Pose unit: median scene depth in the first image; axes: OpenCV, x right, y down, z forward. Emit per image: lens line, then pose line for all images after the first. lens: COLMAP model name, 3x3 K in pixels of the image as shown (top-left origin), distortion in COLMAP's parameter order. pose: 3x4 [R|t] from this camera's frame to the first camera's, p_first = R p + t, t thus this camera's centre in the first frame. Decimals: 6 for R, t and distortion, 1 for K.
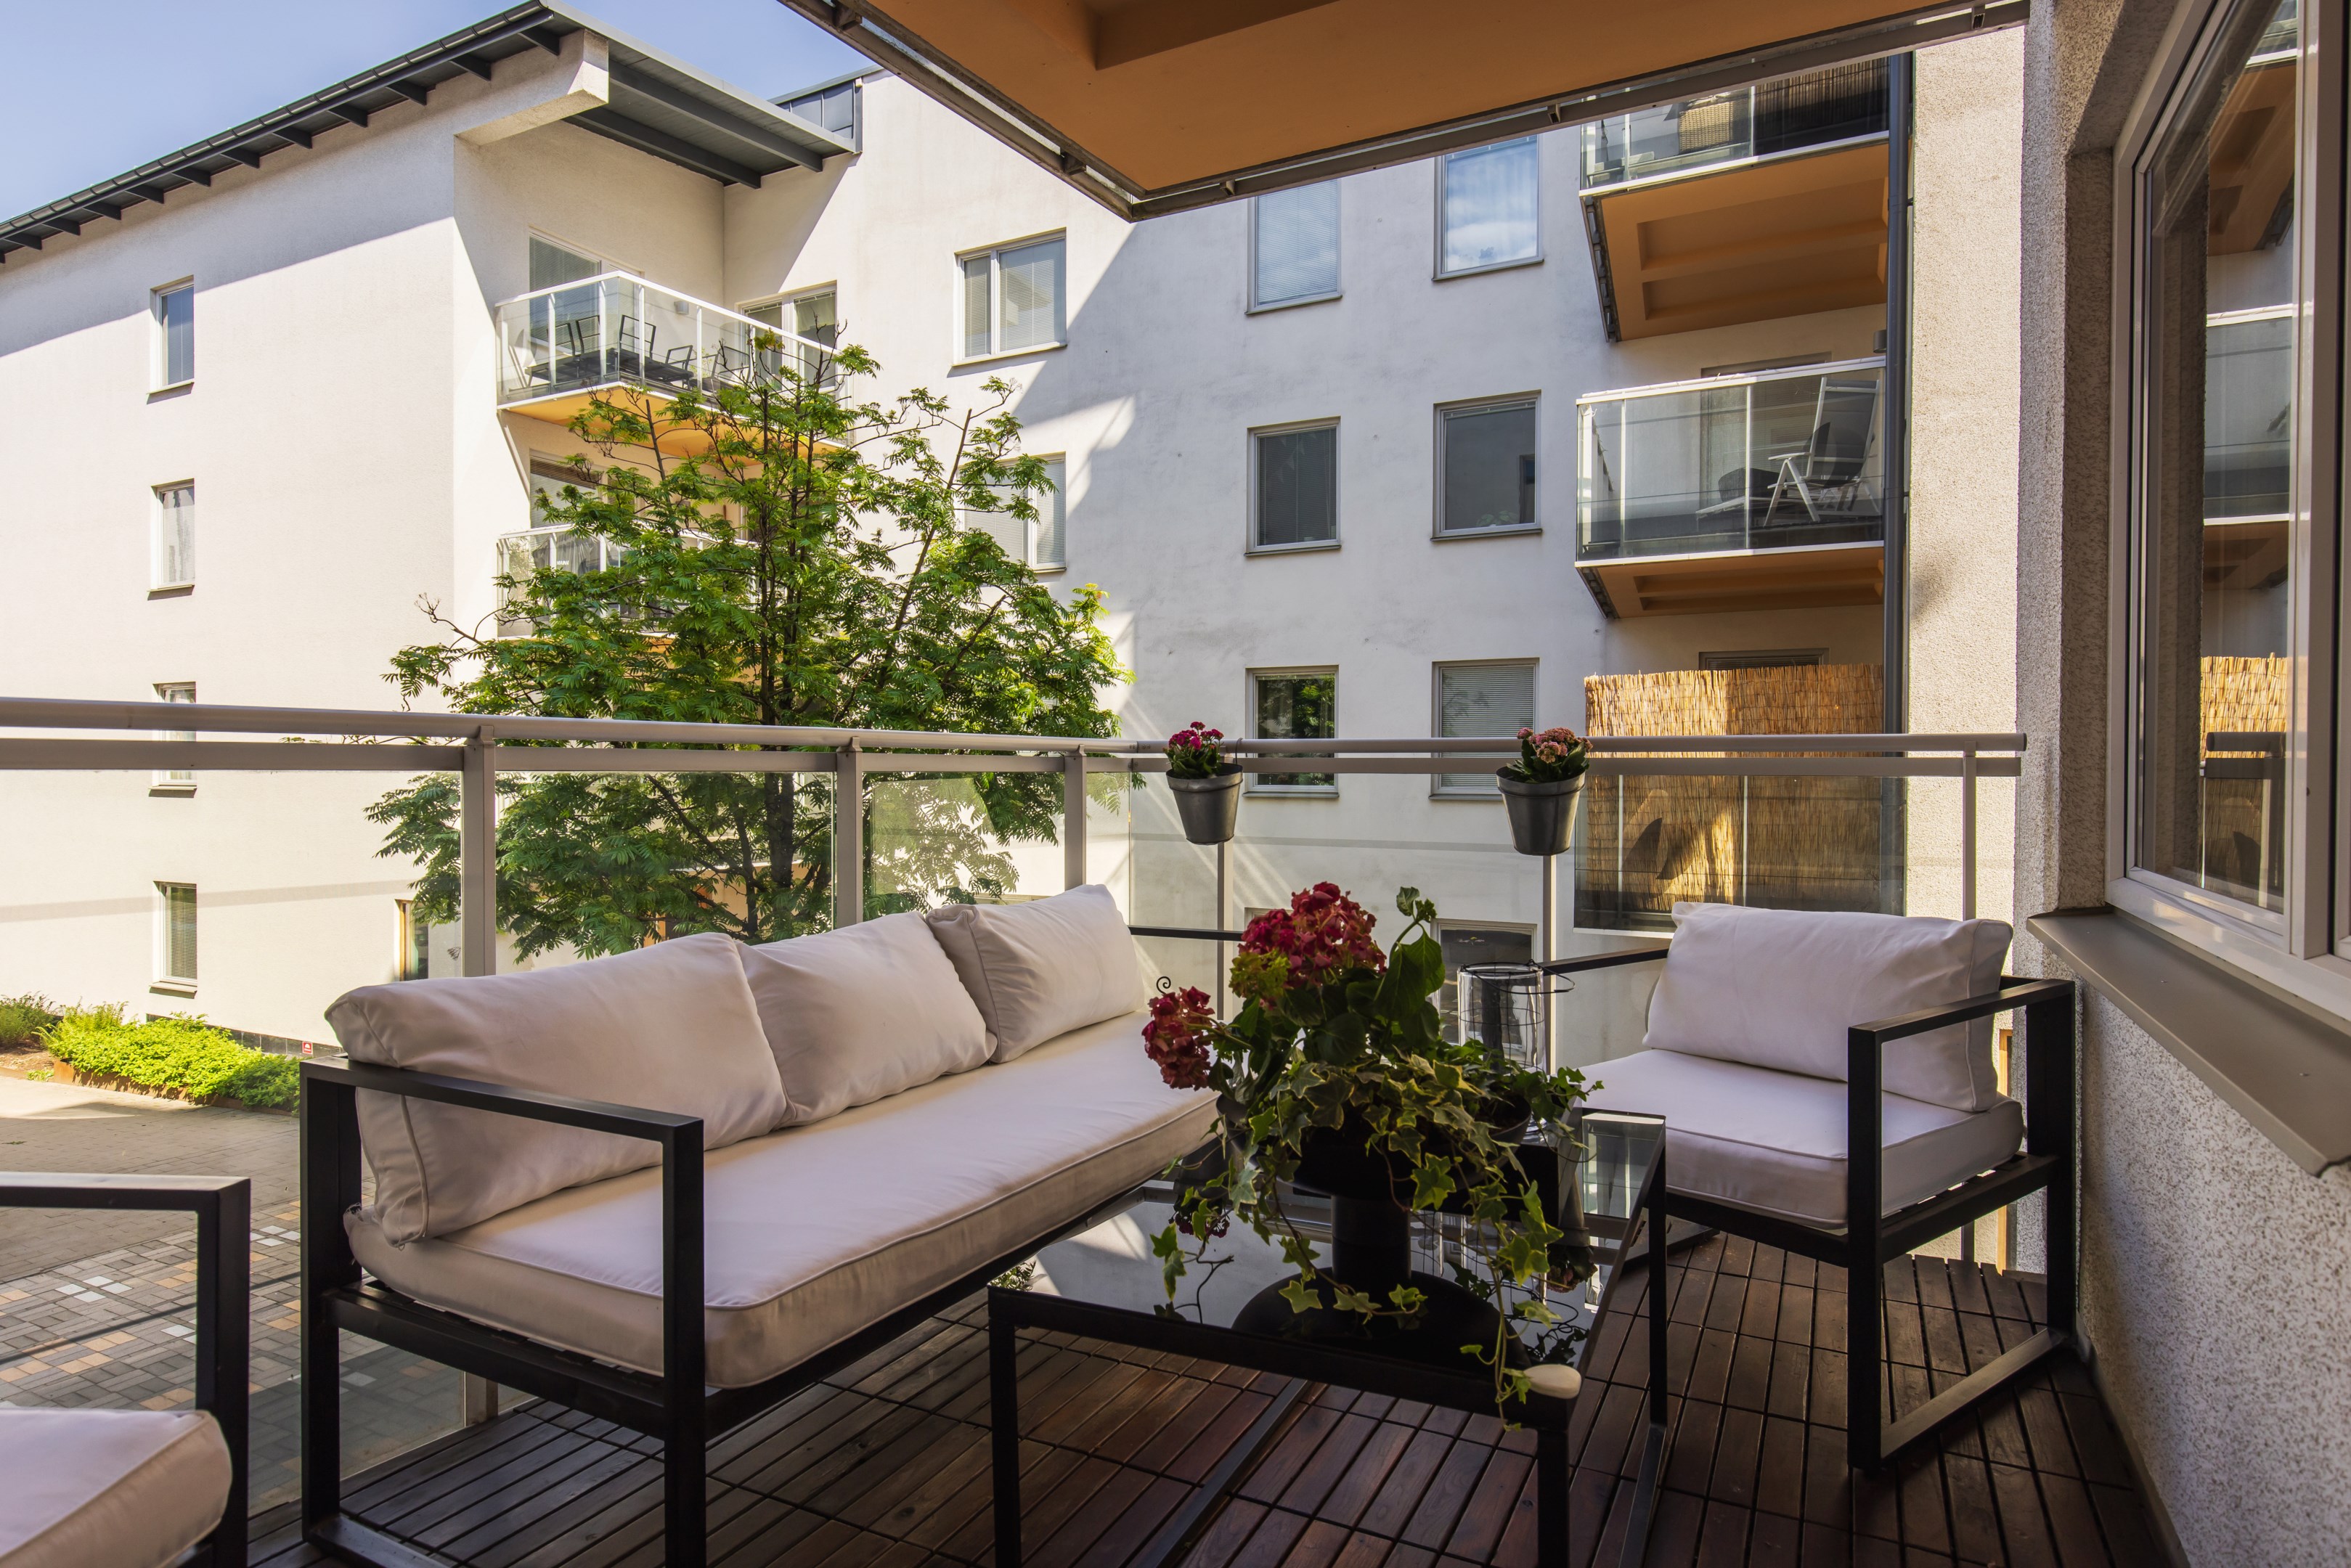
lens RADIAL K [[1289.1, 0, 1167.9], [0, 1289.1, 781.8], [0, 0, 1]] dist [0.006281, 0.001192]
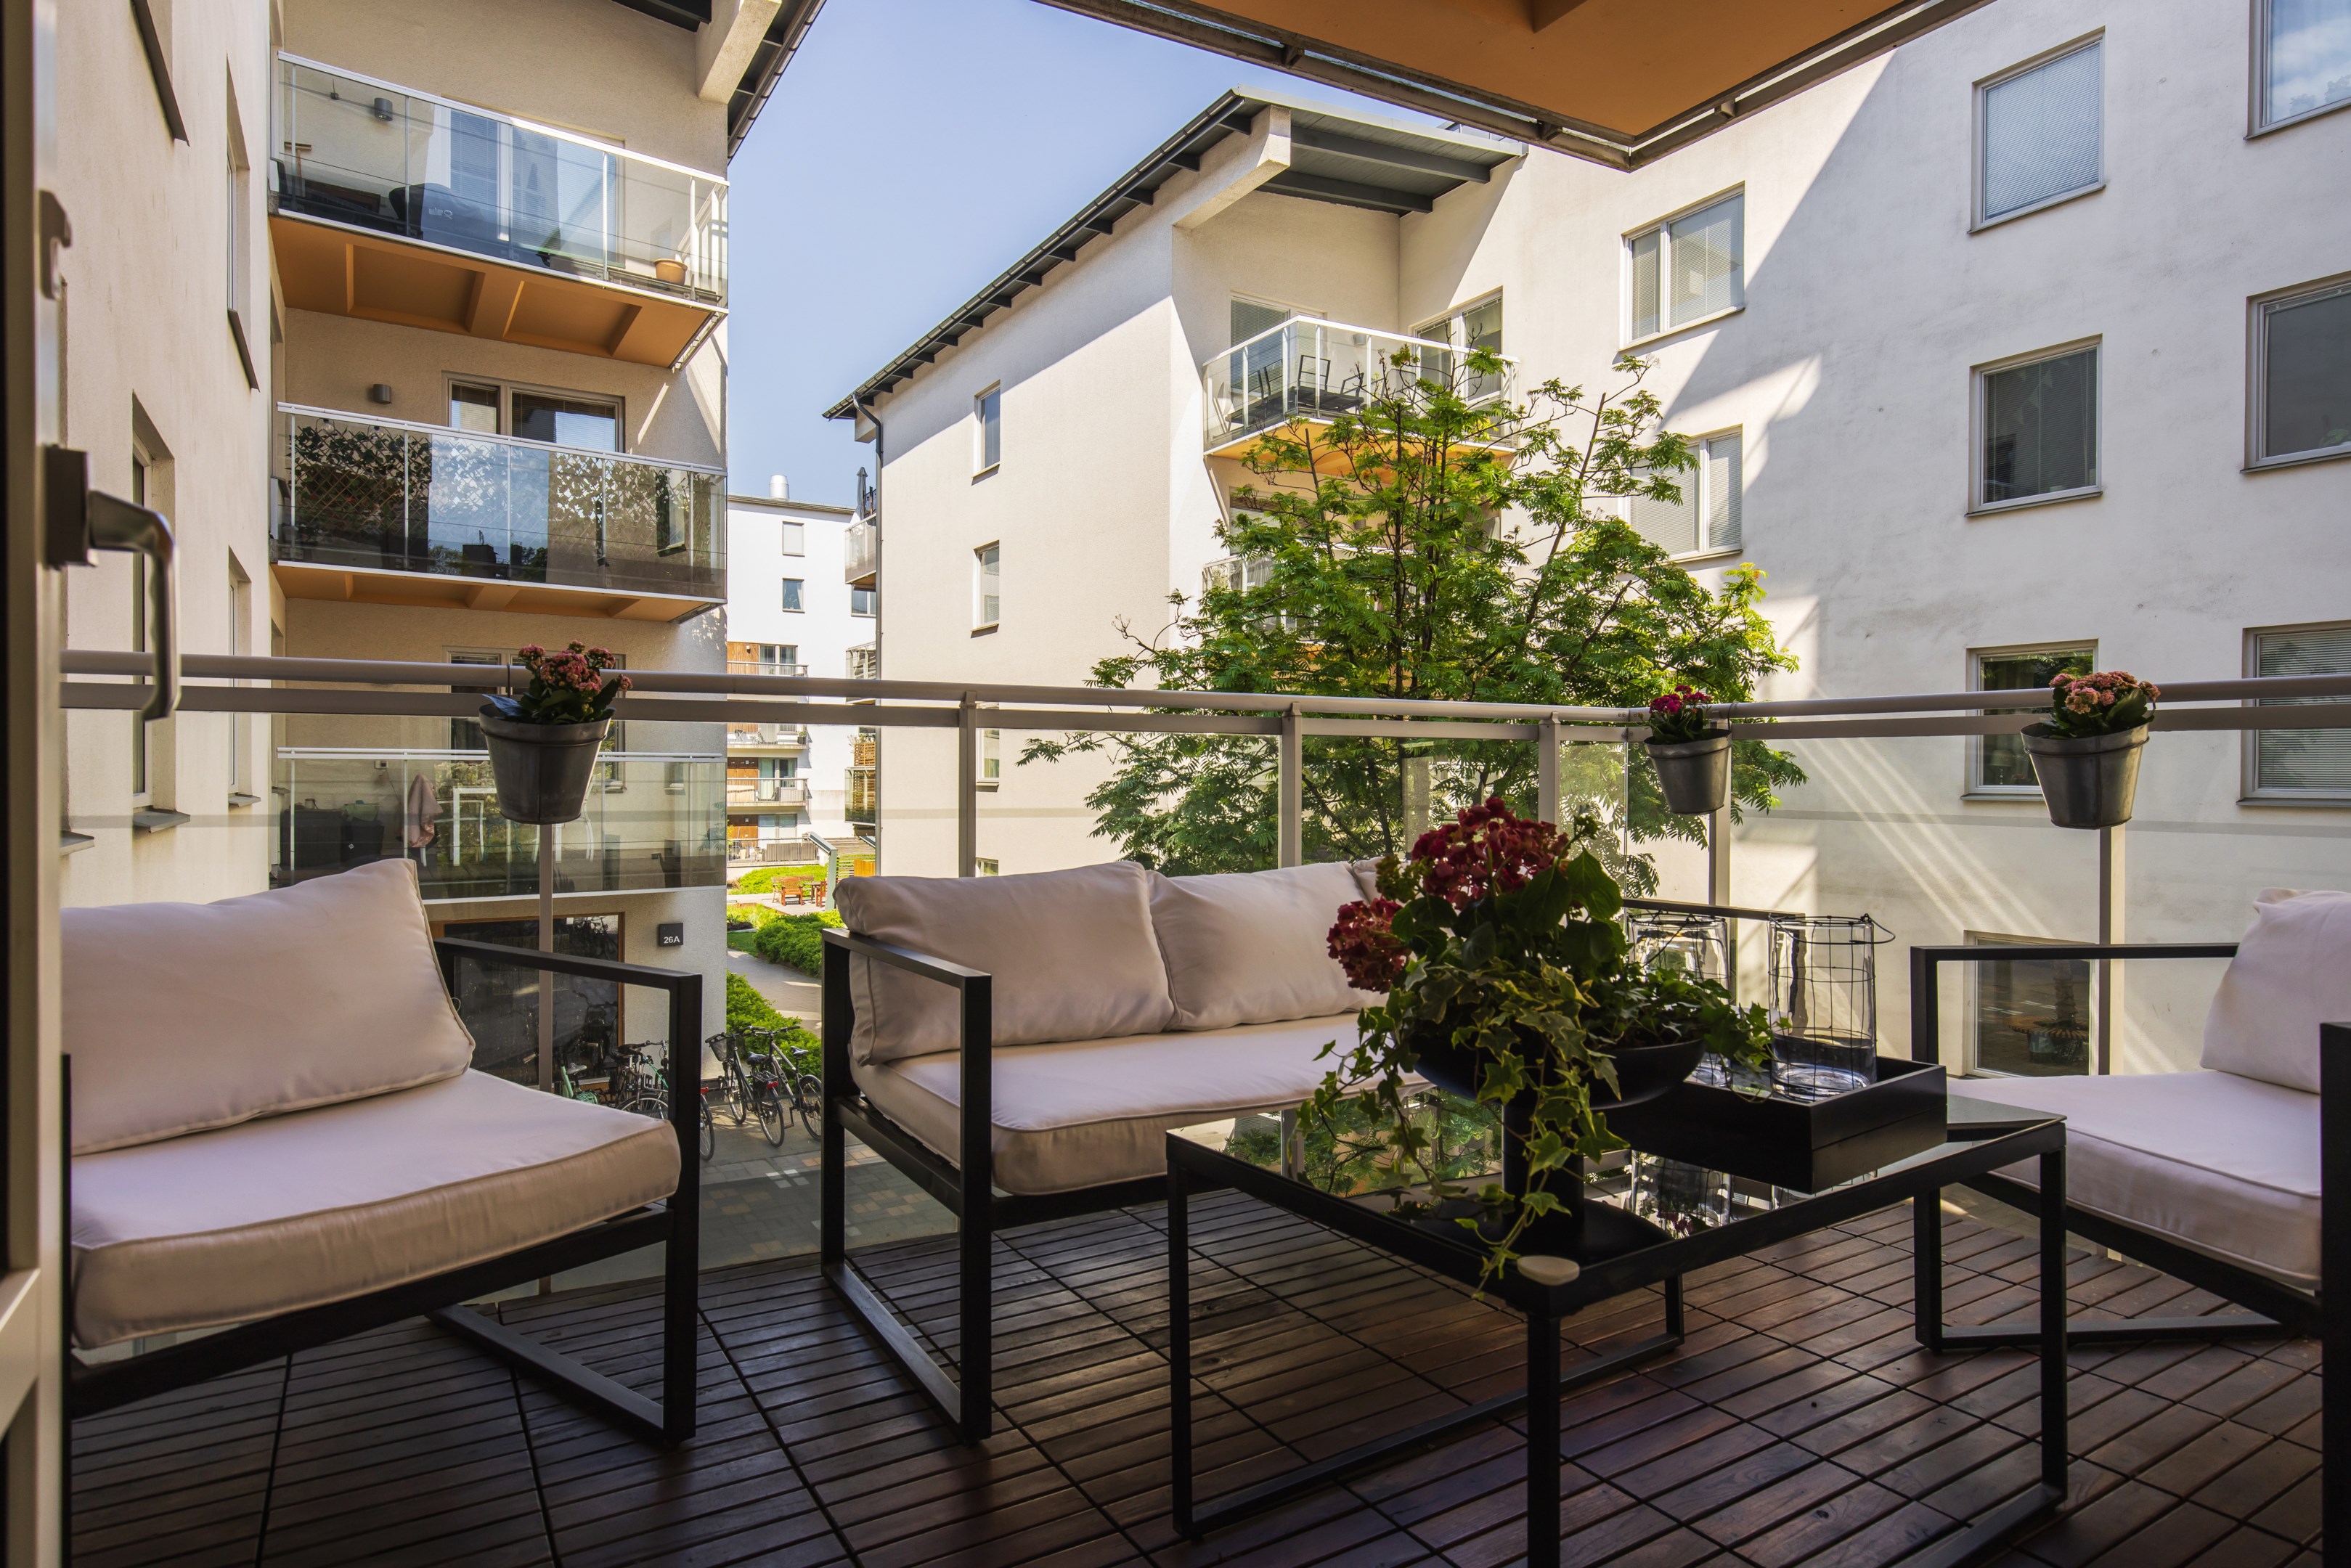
lens RADIAL K [[1289.1, 0, 1169.9], [0, 1289.1, 780.1], [0, 0, 1]] dist [0.006281, 0.001192]
pose [[0.862340, 0.004371, -0.506310, 0.041144], [-0.007886, 0.999957, -0.004799, 0.006978], [0.506267, 0.008131, 0.862338, -0.000777]]
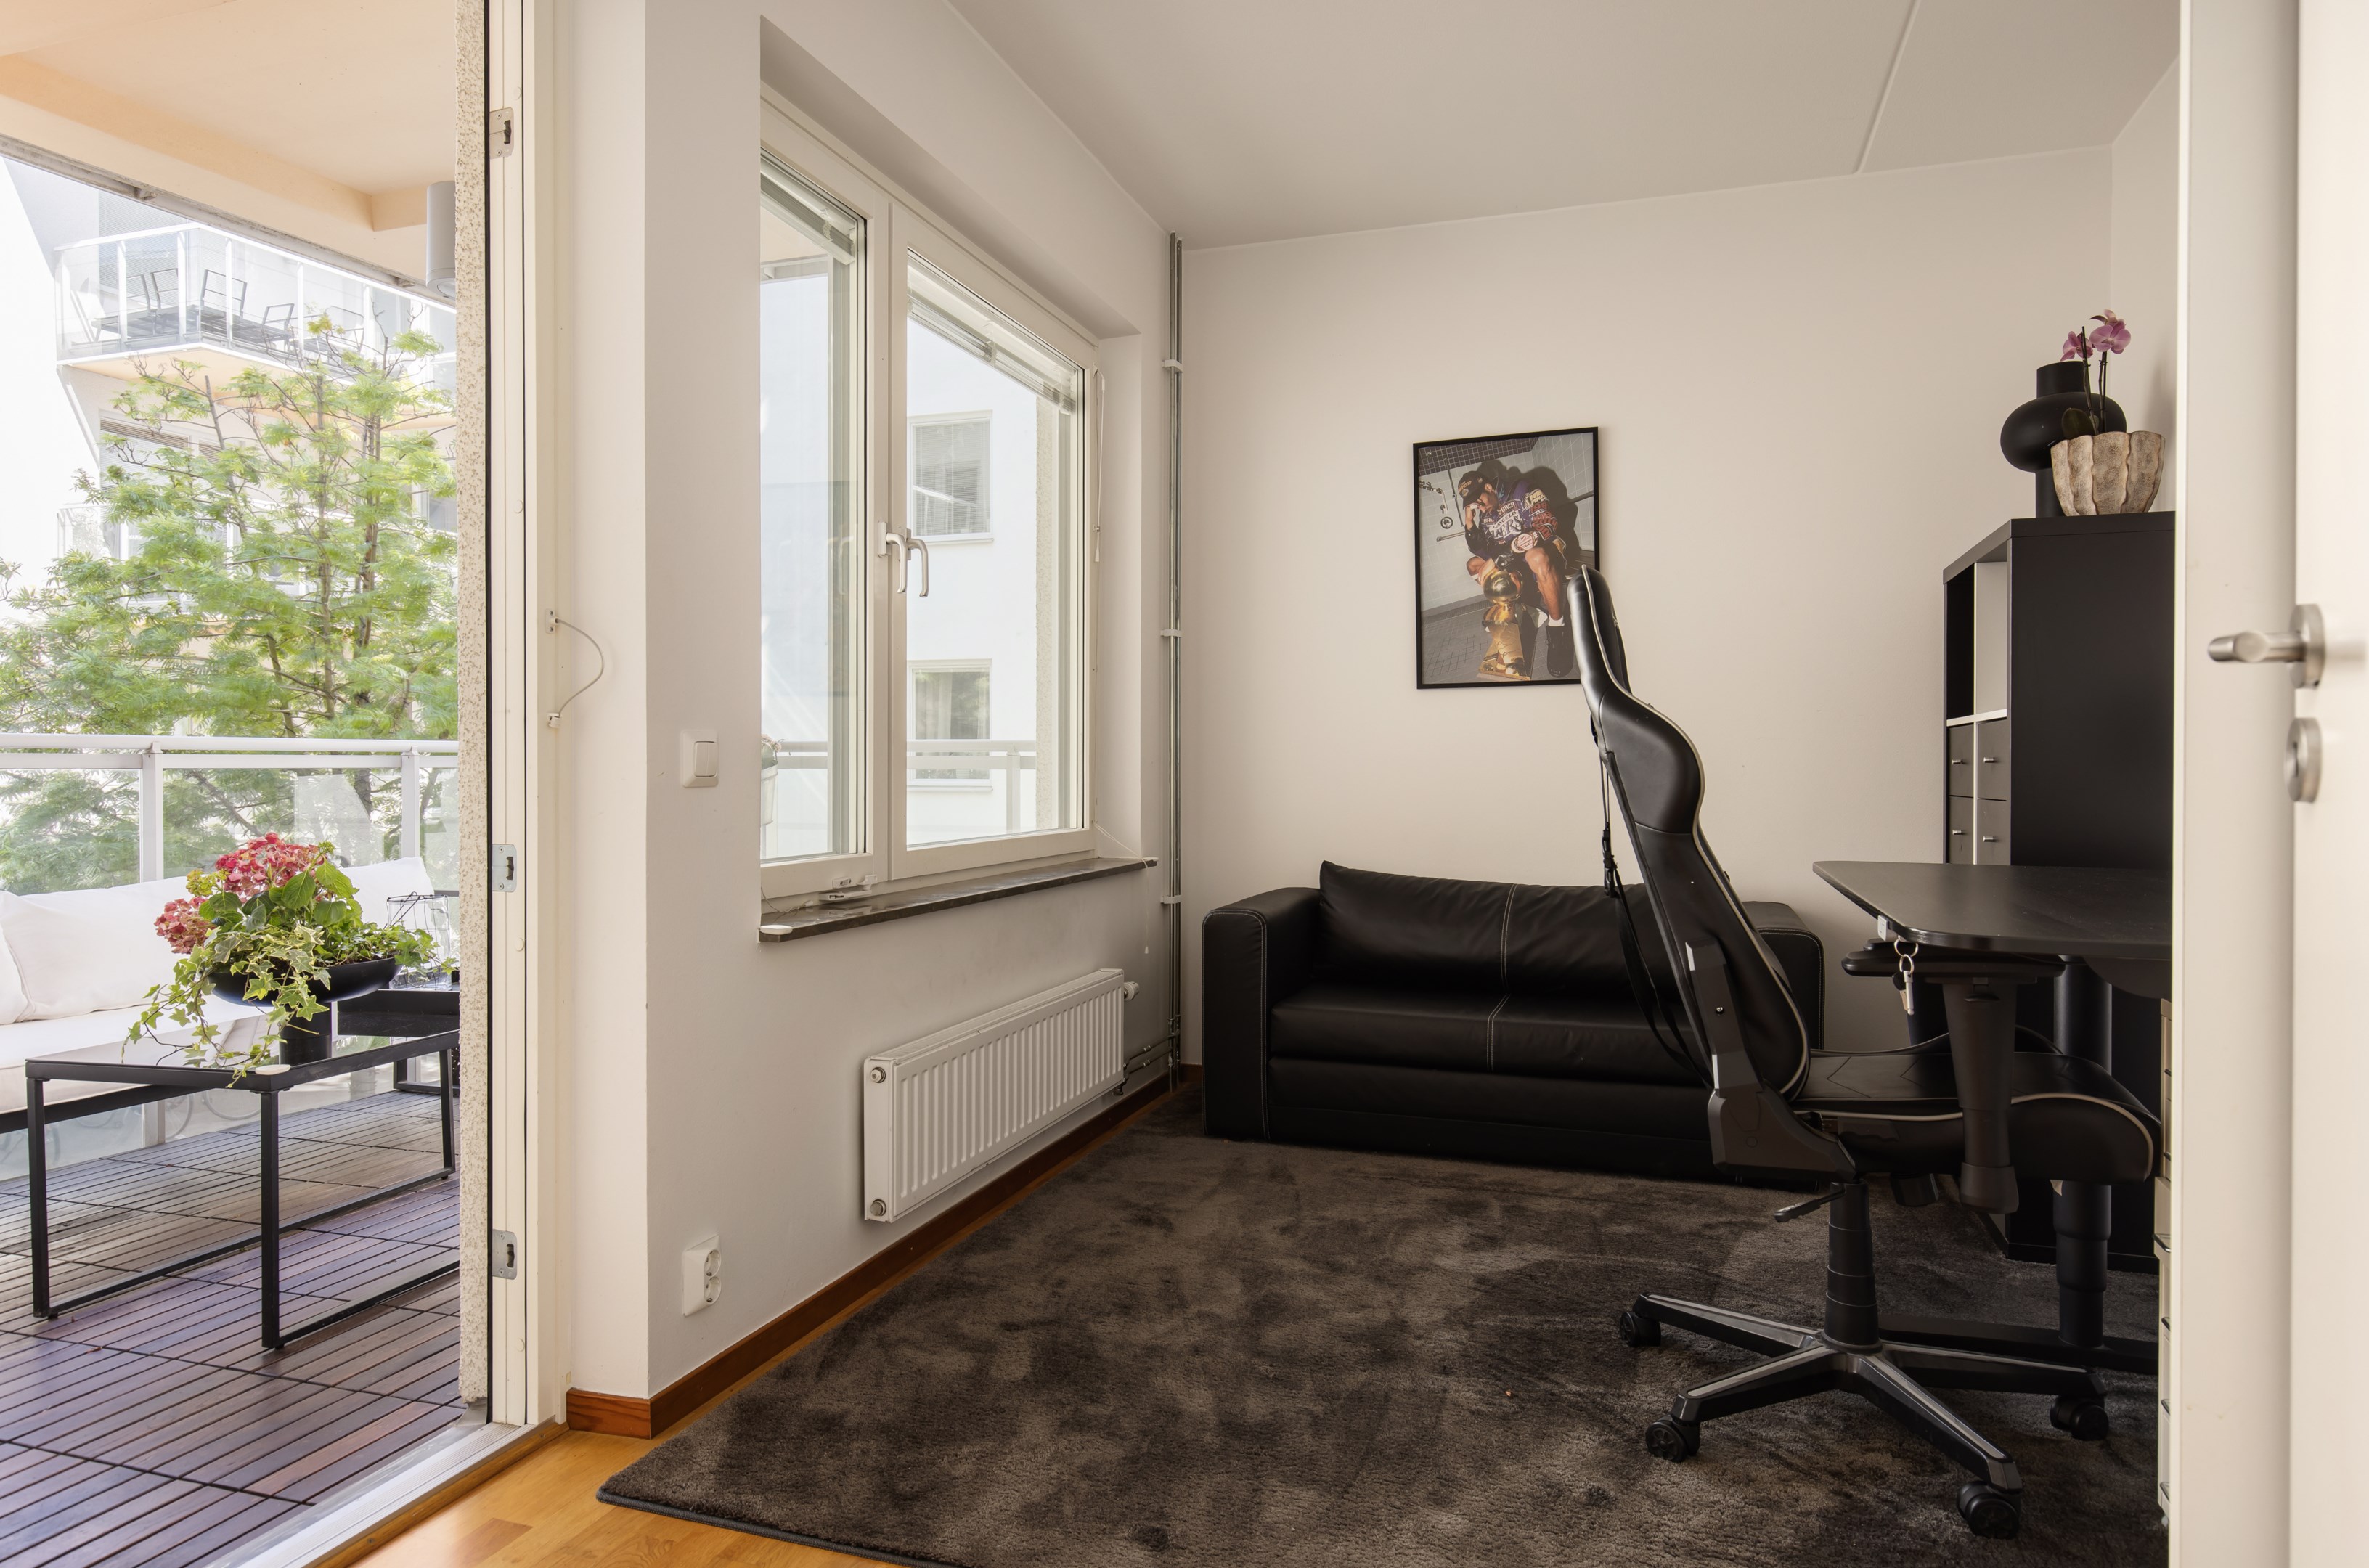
lens RADIAL K [[1413.0, 0, 1180.5], [0, 1413.0, 773.7], [0, 0, 1]] dist [-0.003508, 0.002695]
pose [[0.986450, -0.003043, 0.164033, 0.100725], [0.003376, 0.999993, -0.001752, 0.000561], [-0.164027, 0.002282, 0.986453, -0.106765]]
